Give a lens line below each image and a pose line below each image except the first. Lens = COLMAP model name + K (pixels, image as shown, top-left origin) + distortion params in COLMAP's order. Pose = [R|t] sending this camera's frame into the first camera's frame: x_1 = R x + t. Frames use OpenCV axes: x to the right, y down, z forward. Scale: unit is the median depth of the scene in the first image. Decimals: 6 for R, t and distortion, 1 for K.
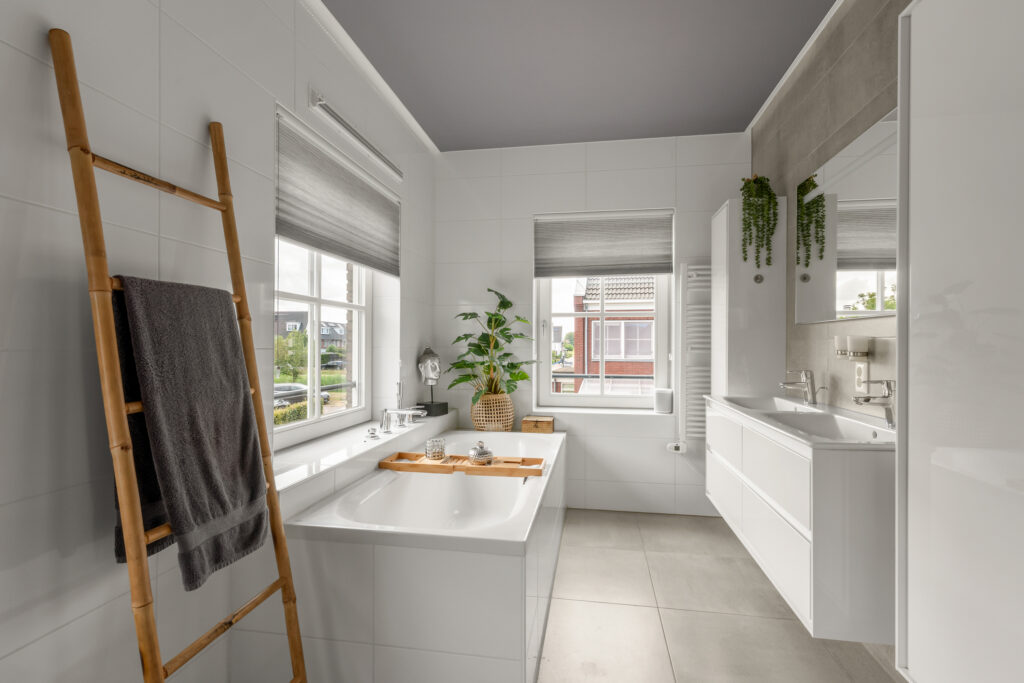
lens RADIAL K [[497.6, 0, 511.9], [0, 497.6, 344.4], [0, 0, 1]] dist [0.000166, -0.000035]
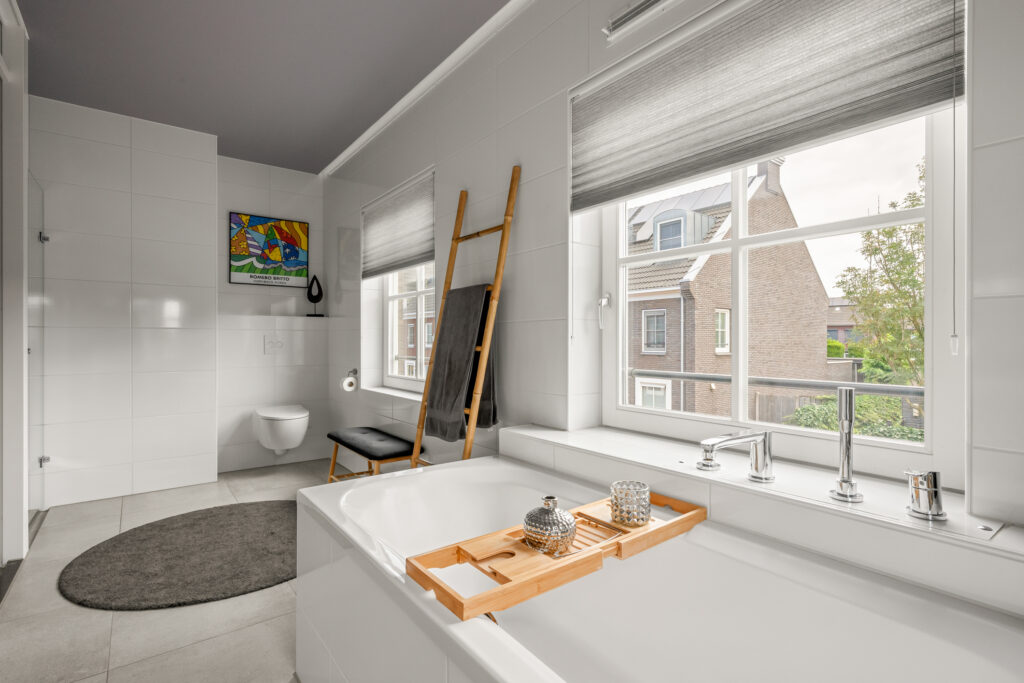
lens RADIAL K [[497.6, 0, 514.5], [0, 497.6, 343.2], [0, 0, 1]] dist [0.000166, -0.000035]
pose [[-0.682605, 0.004756, -0.730772, 0.386422], [0.004187, 0.999988, 0.002597, 0.056475], [0.730776, -0.001287, -0.682616, 1.606333]]
